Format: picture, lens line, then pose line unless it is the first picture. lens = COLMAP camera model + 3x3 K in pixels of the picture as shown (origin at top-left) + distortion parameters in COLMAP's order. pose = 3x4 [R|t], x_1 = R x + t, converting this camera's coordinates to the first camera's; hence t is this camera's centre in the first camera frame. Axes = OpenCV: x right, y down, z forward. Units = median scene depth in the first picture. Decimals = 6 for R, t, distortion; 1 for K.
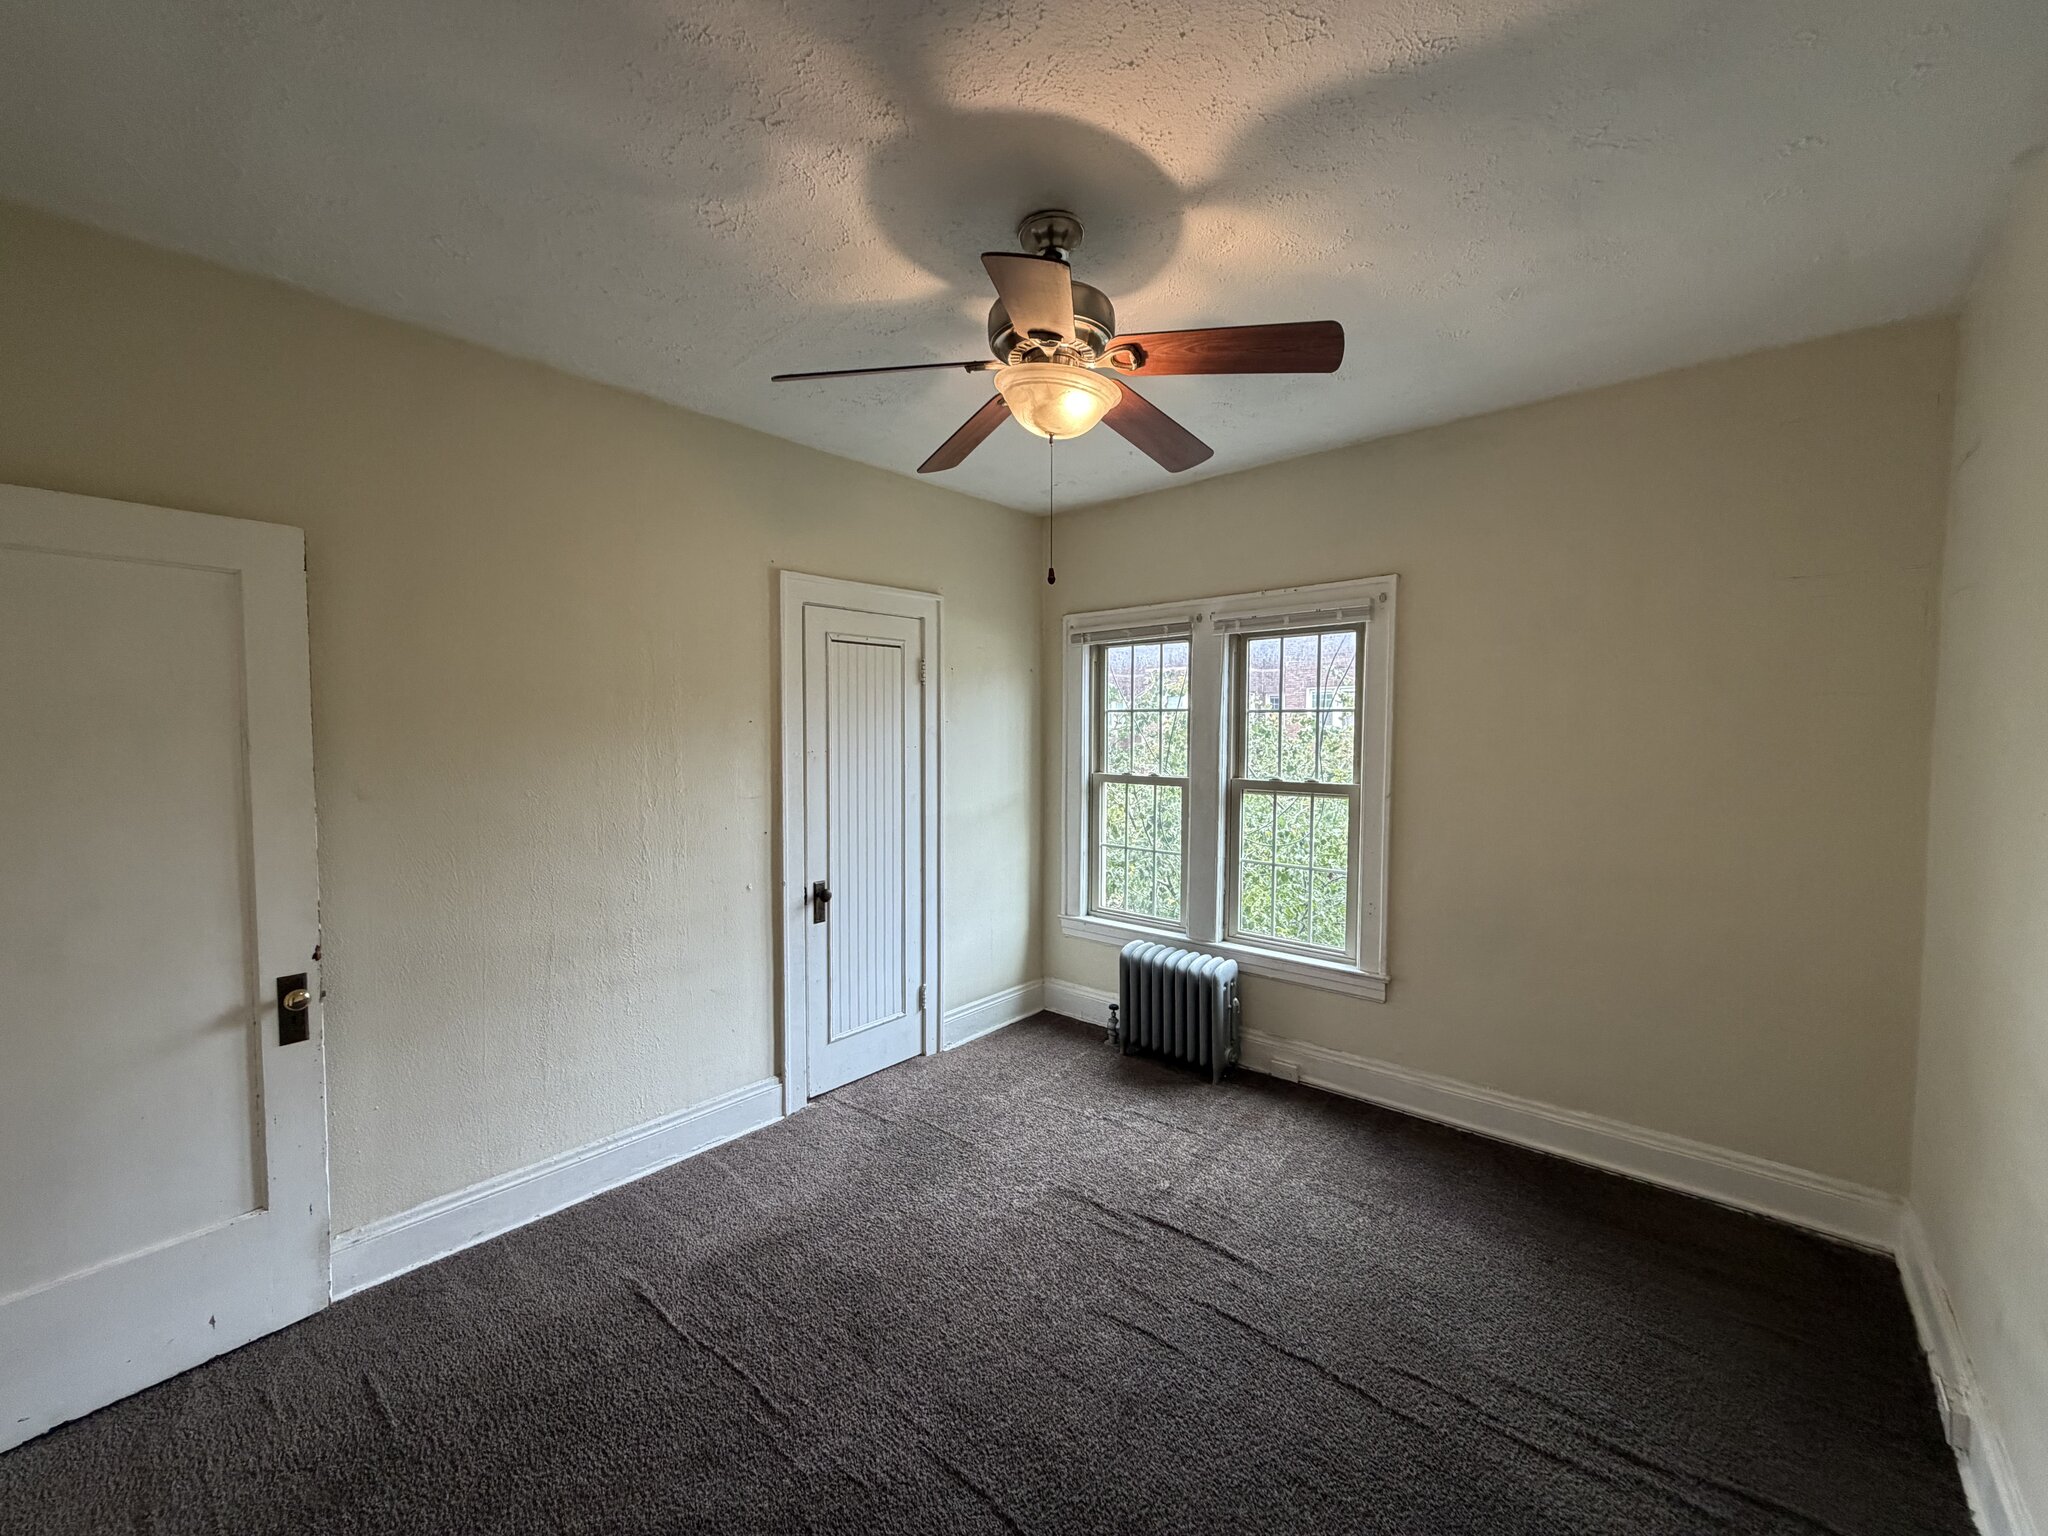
lens RADIAL K [[815.2, 0, 1016.9], [0, 815.2, 774.1], [0, 0, 1]] dist [0.001061, 0.000446]
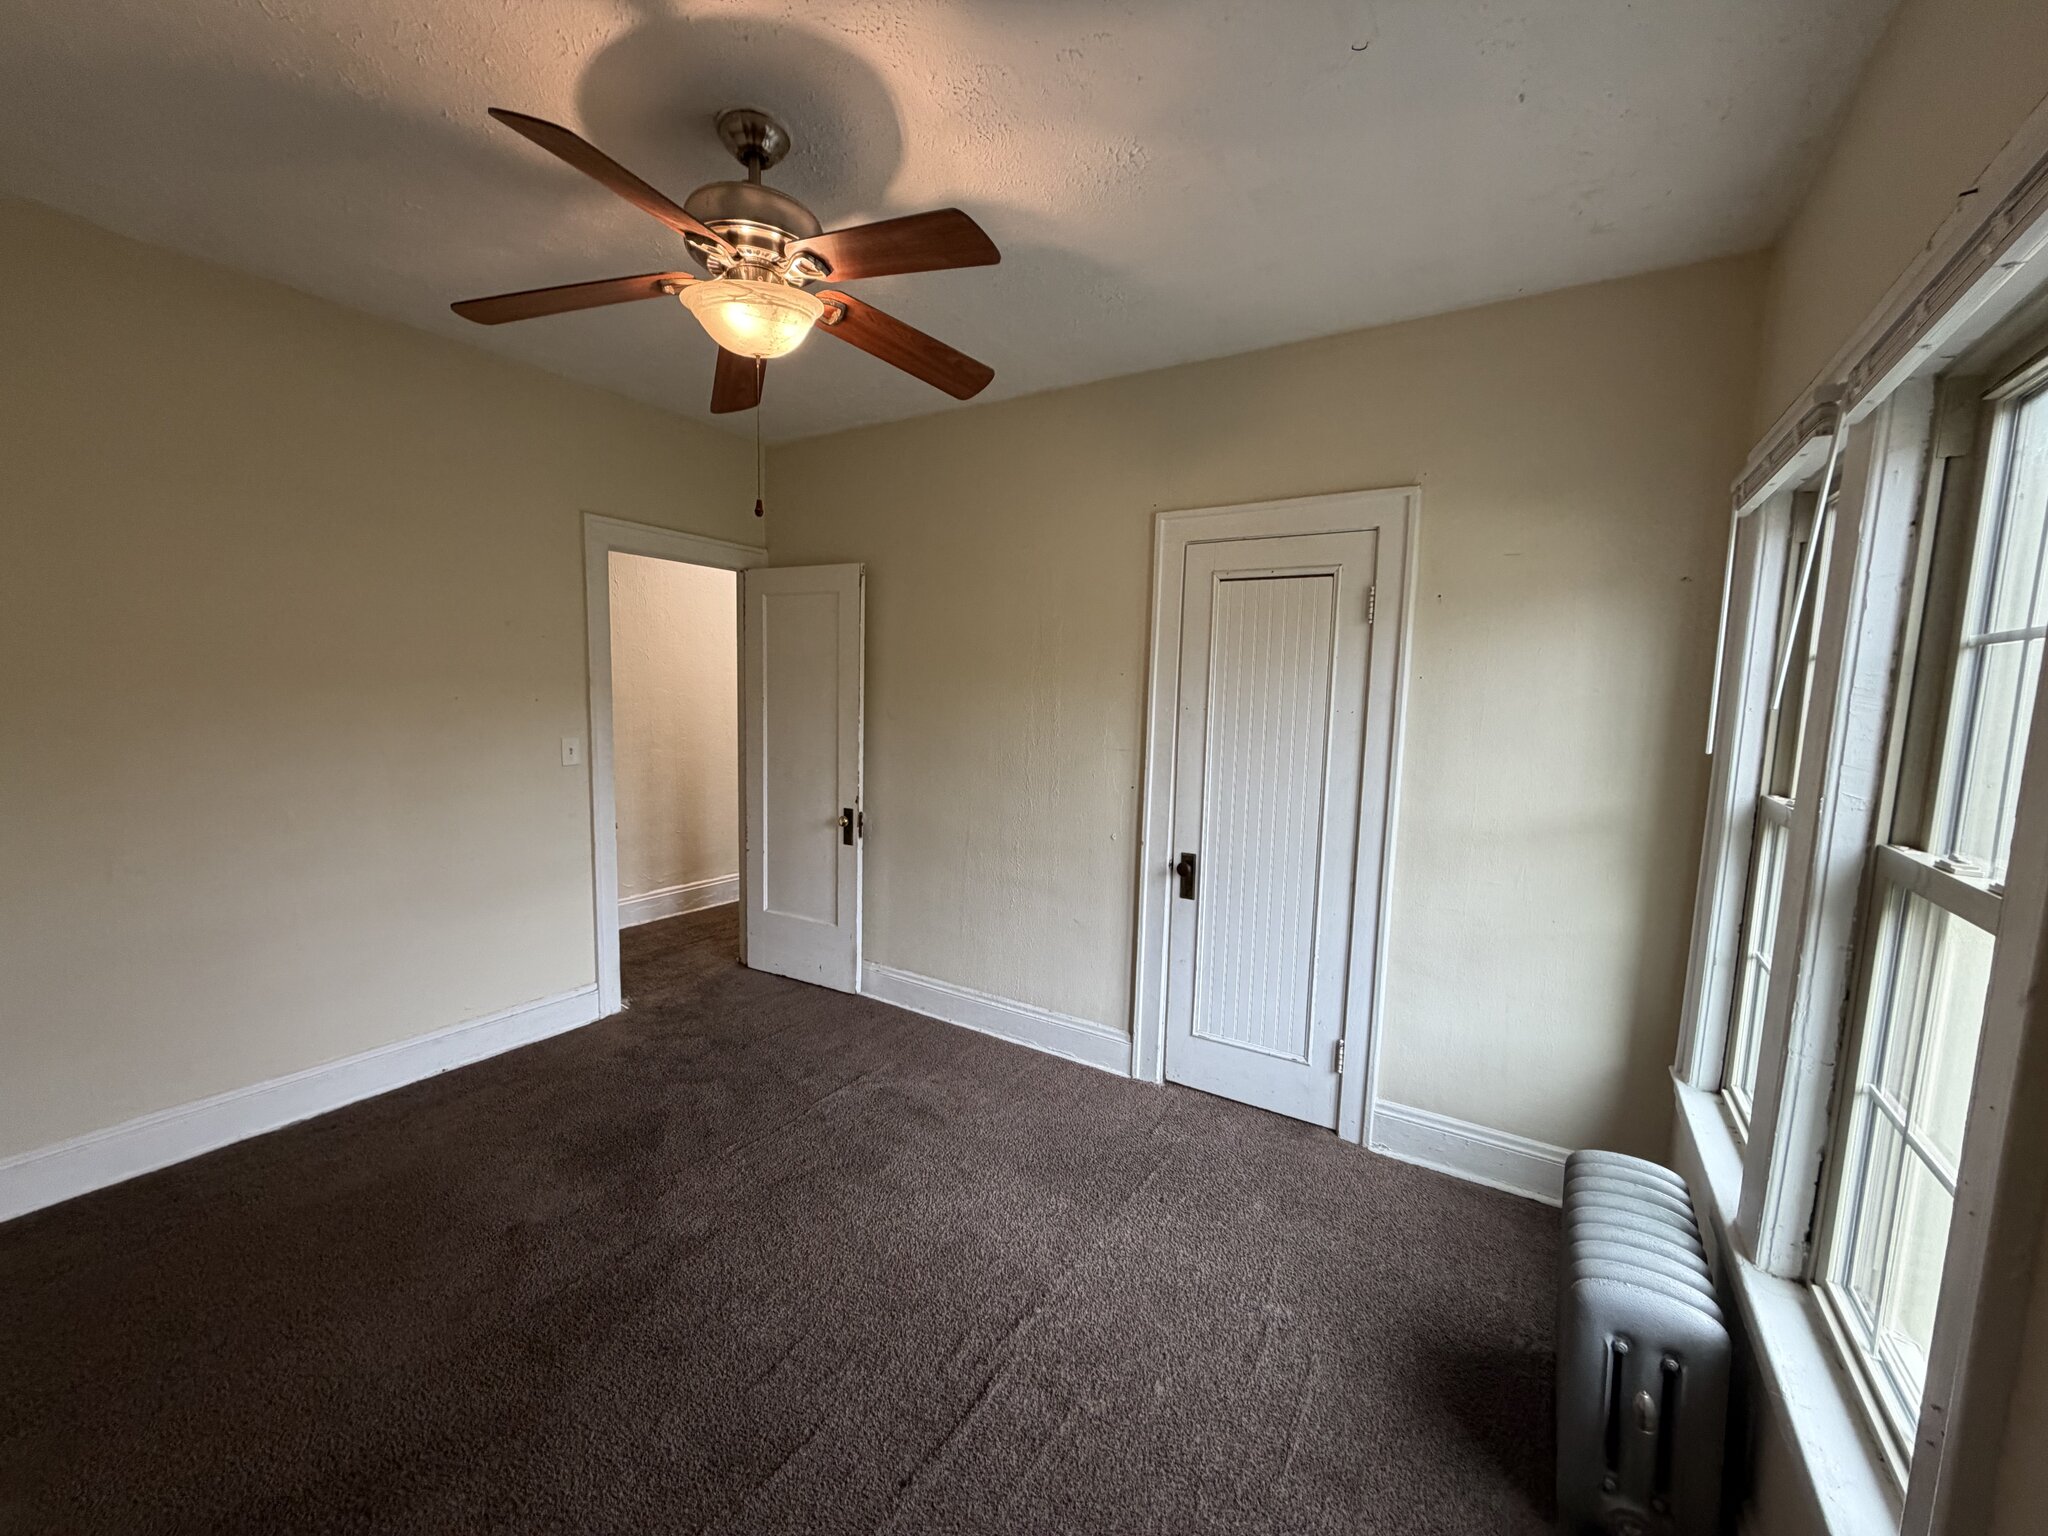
lens RADIAL K [[815.2, 0, 1015.9], [0, 815.2, 771.7], [0, 0, 1]] dist [0.001061, 0.000446]
pose [[0.150920, 0.112968, -0.982070, 0.623889], [-0.081365, 0.991498, 0.101549, -0.035133], [0.985192, 0.064580, 0.158829, 0.685954]]
